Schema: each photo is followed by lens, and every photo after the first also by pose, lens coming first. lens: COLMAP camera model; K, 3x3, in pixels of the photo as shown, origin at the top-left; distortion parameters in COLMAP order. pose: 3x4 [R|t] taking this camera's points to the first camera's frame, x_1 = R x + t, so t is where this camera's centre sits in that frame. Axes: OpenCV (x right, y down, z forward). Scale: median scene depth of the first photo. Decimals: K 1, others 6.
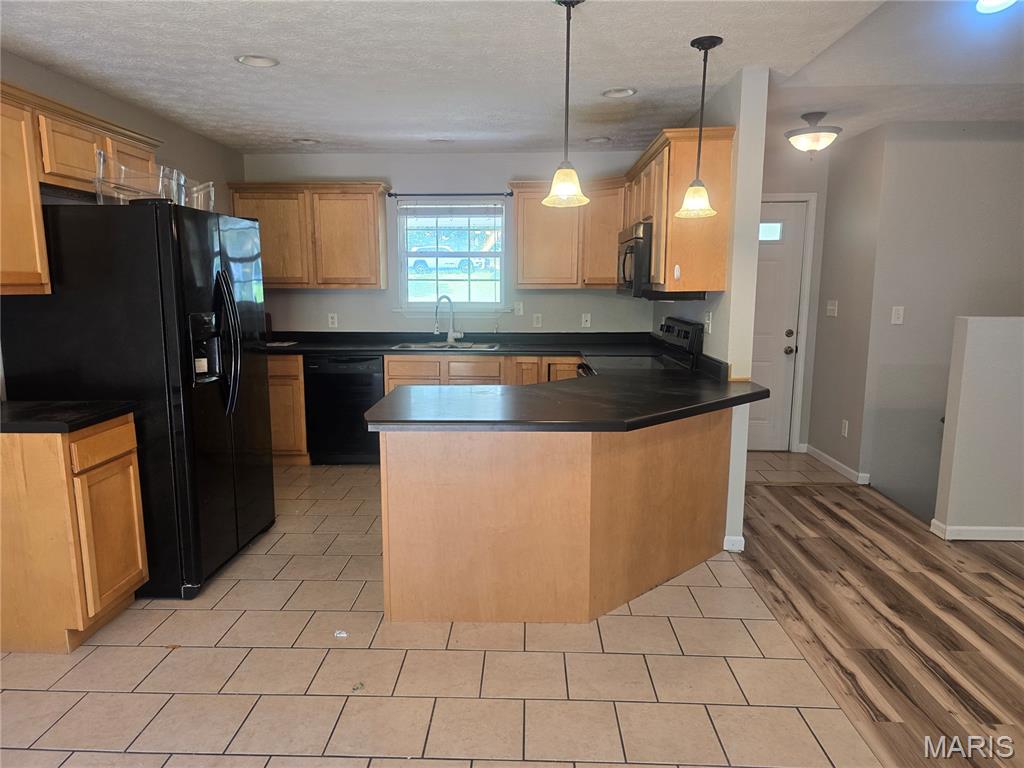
lens RADIAL K [[713.1, 0, 500.4], [0, 713.1, 386.8], [0, 0, 1]] dist [0.093815, -0.077394]
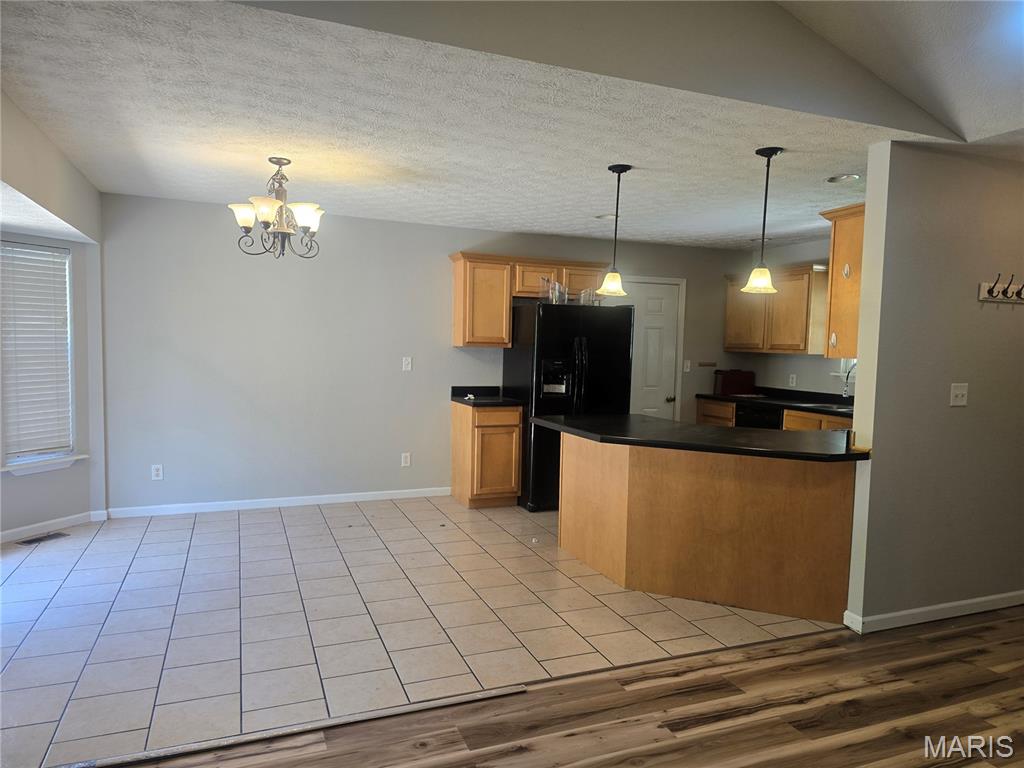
lens RADIAL K [[713.1, 0, 500.4], [0, 713.1, 386.8], [0, 0, 1]] dist [0.093815, -0.077394]
pose [[0.373833, 0.071463, -0.924739, 1.238542], [-0.161181, 0.986862, 0.011105, -0.031095], [0.913383, 0.144899, 0.380441, 0.192864]]
